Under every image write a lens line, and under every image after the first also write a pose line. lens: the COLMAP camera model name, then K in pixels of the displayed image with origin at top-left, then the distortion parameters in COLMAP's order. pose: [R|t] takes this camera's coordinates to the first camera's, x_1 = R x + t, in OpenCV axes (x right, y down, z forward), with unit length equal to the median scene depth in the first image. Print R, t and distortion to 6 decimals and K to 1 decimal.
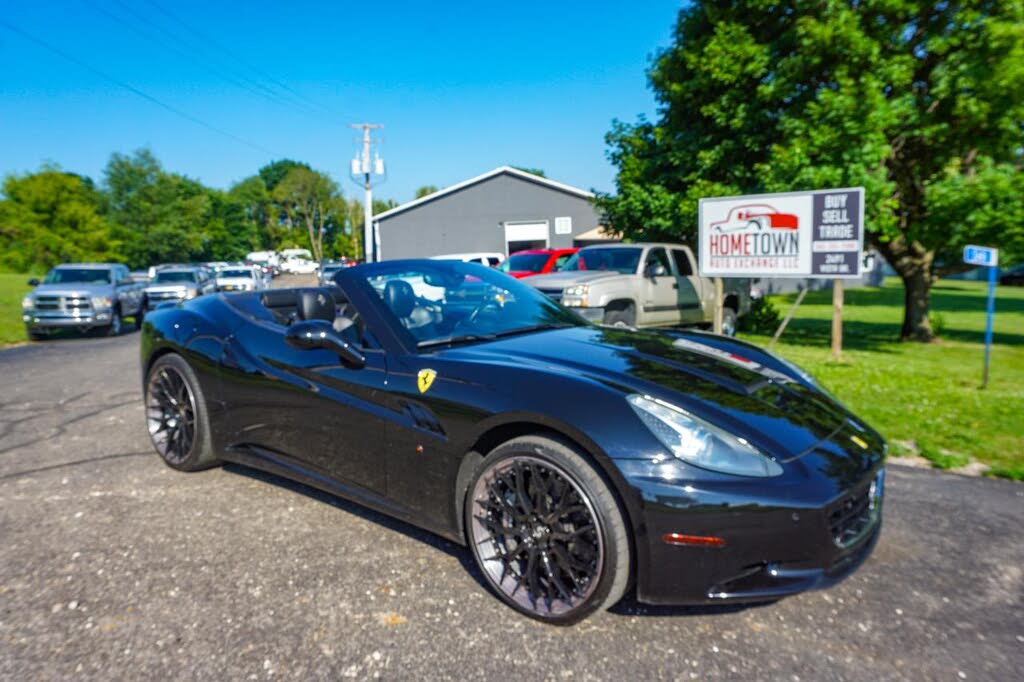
lens RADIAL K [[686.1, 0, 505.4], [0, 686.1, 342.5], [0, 0, 1]] dist [-0.036007, 0.023255]
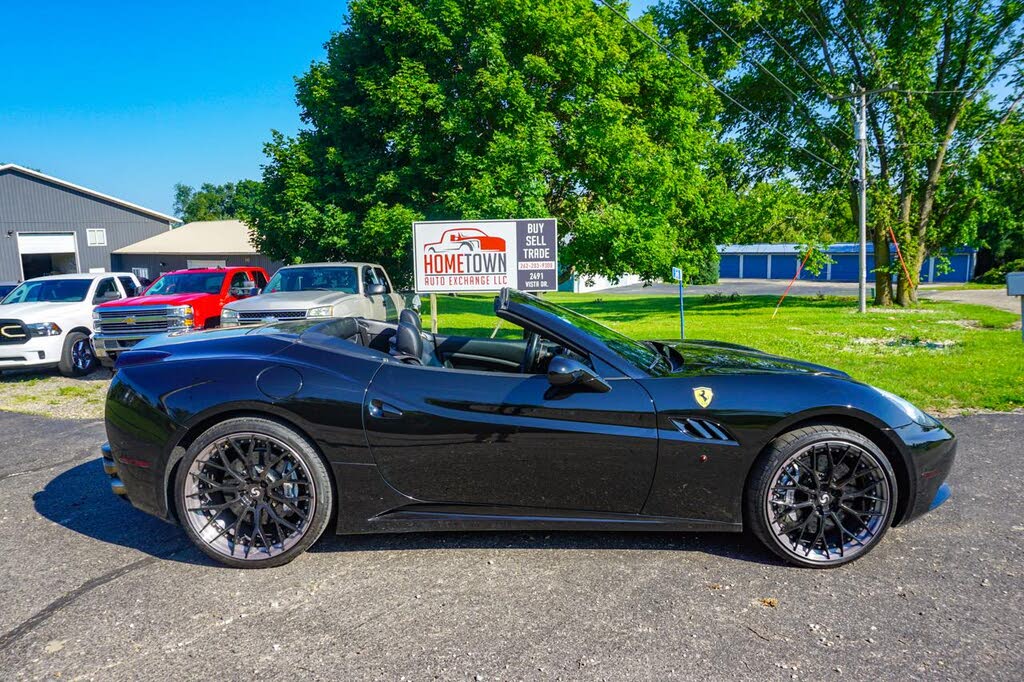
lens RADIAL K [[686.1, 0, 505.4], [0, 686.1, 342.5], [0, 0, 1]] dist [-0.036007, 0.023255]
pose [[0.779139, -0.070485, 0.622876, -0.291853], [0.083532, 0.996471, 0.008273, -0.019167], [-0.621261, 0.045585, 0.782277, 0.087228]]
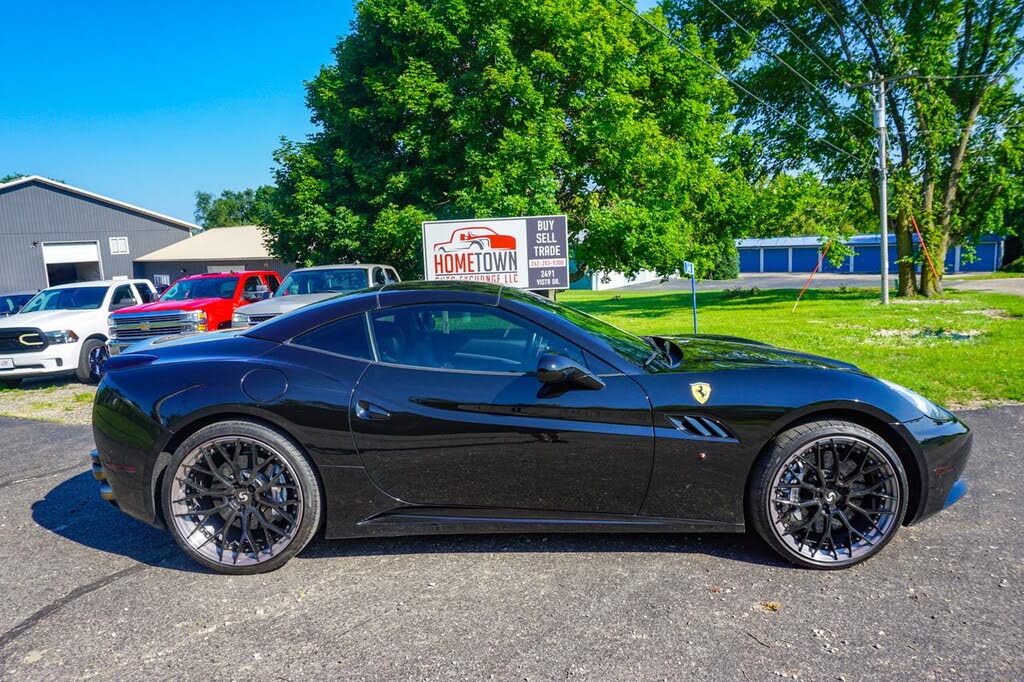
lens RADIAL K [[686.1, 0, 505.4], [0, 686.1, 342.5], [0, 0, 1]] dist [-0.036007, 0.023255]
pose [[0.796040, -0.085445, 0.599183, -0.275563], [0.102145, 0.994750, 0.006150, -0.016819], [-0.596563, 0.056308, 0.800589, 0.086083]]
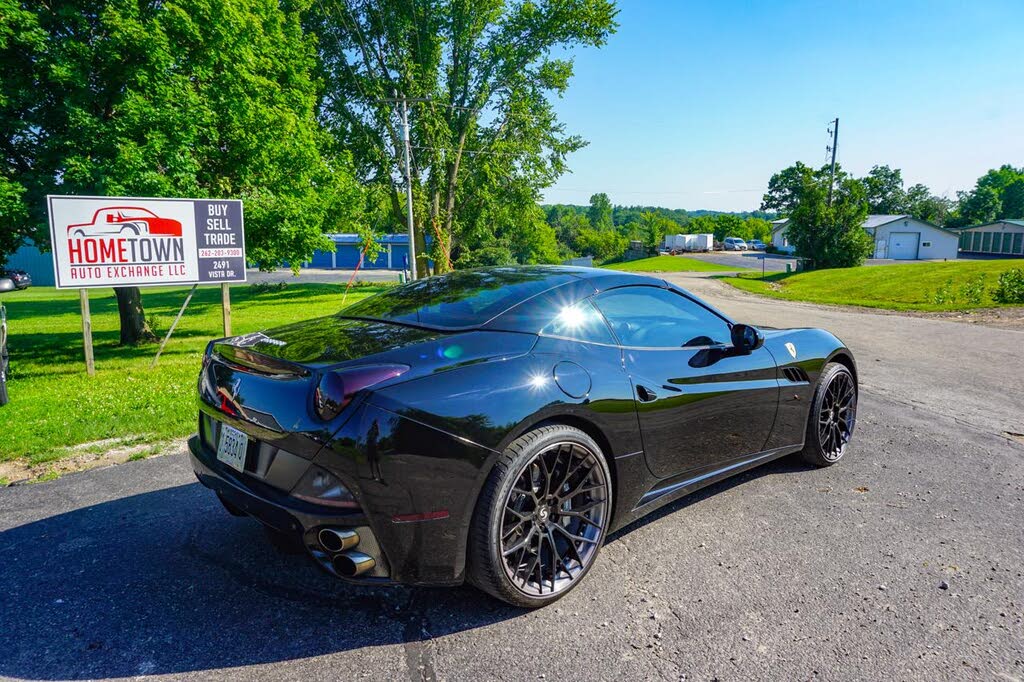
lens RADIAL K [[686.1, 0, 505.4], [0, 686.1, 342.5], [0, 0, 1]] dist [-0.036007, 0.023255]
pose [[0.157310, -0.125705, 0.979516, -0.450524], [0.131106, 0.985744, 0.105448, -0.053503], [-0.978808, 0.111832, 0.171548, 0.369887]]
